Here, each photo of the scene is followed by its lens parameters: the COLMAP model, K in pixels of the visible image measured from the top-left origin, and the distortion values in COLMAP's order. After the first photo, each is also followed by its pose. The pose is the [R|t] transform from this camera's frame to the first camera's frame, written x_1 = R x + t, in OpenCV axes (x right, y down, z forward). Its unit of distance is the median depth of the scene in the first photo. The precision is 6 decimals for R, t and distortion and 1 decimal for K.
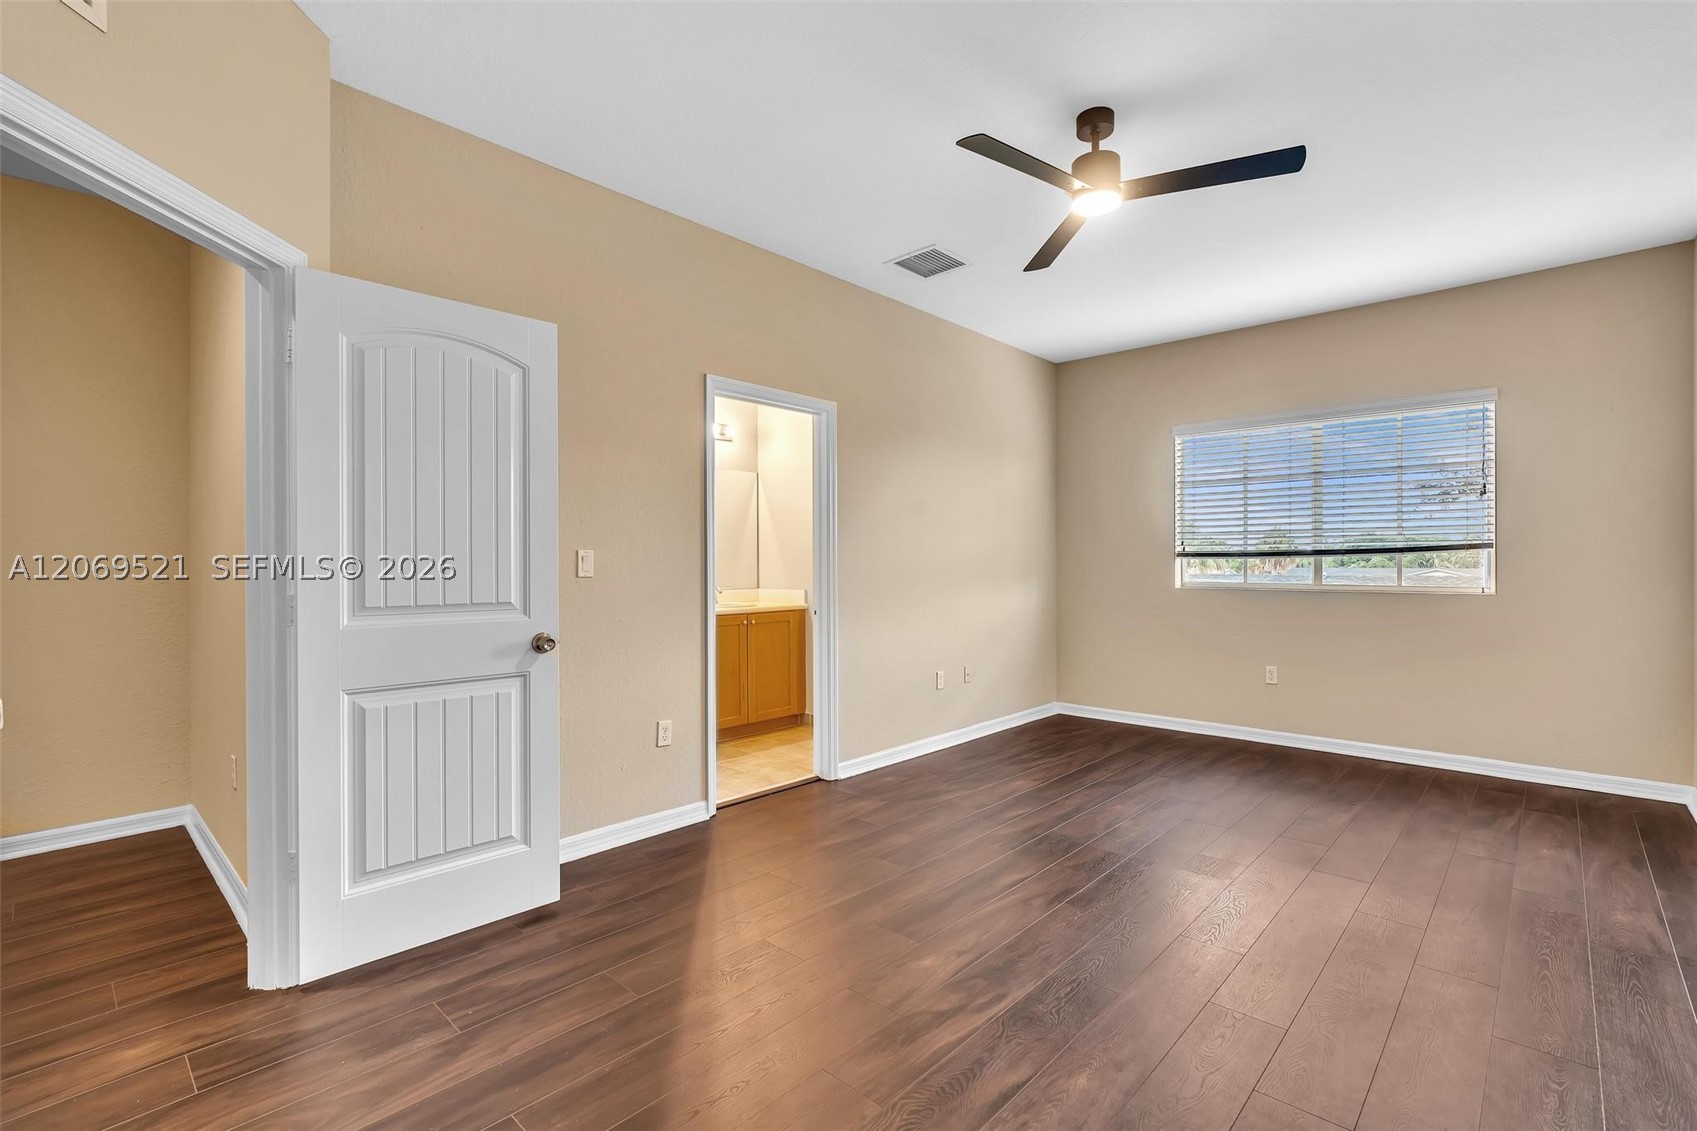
lens RADIAL K [[762.1, 0, 857.4], [0, 762.1, 565.6], [0, 0, 1]] dist [0.002350, 0.000566]
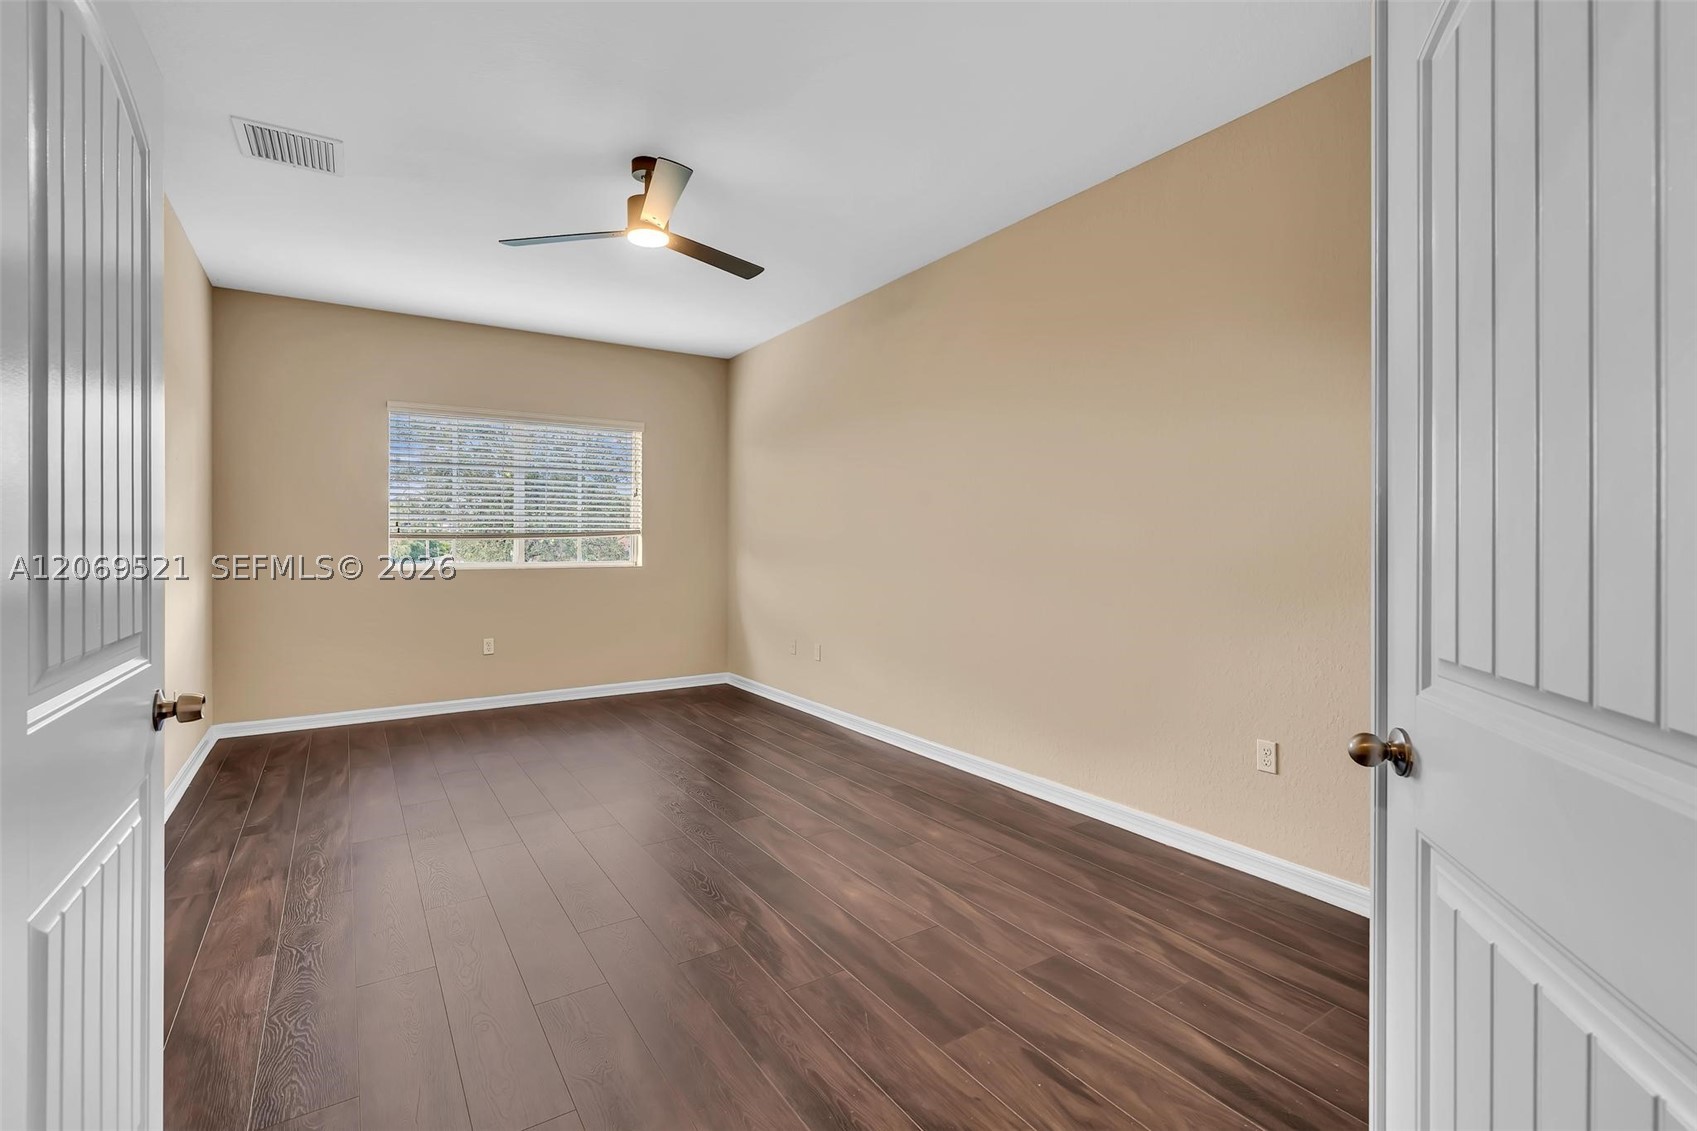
lens RADIAL K [[762.1, 0, 852.9], [0, 762.1, 548.1], [0, 0, 1]] dist [0.002350, 0.000566]
pose [[0.244391, -0.006792, 0.969653, -0.464858], [0.003386, 0.999975, 0.006151, -0.003946], [-0.969671, 0.001780, 0.244408, 0.258345]]
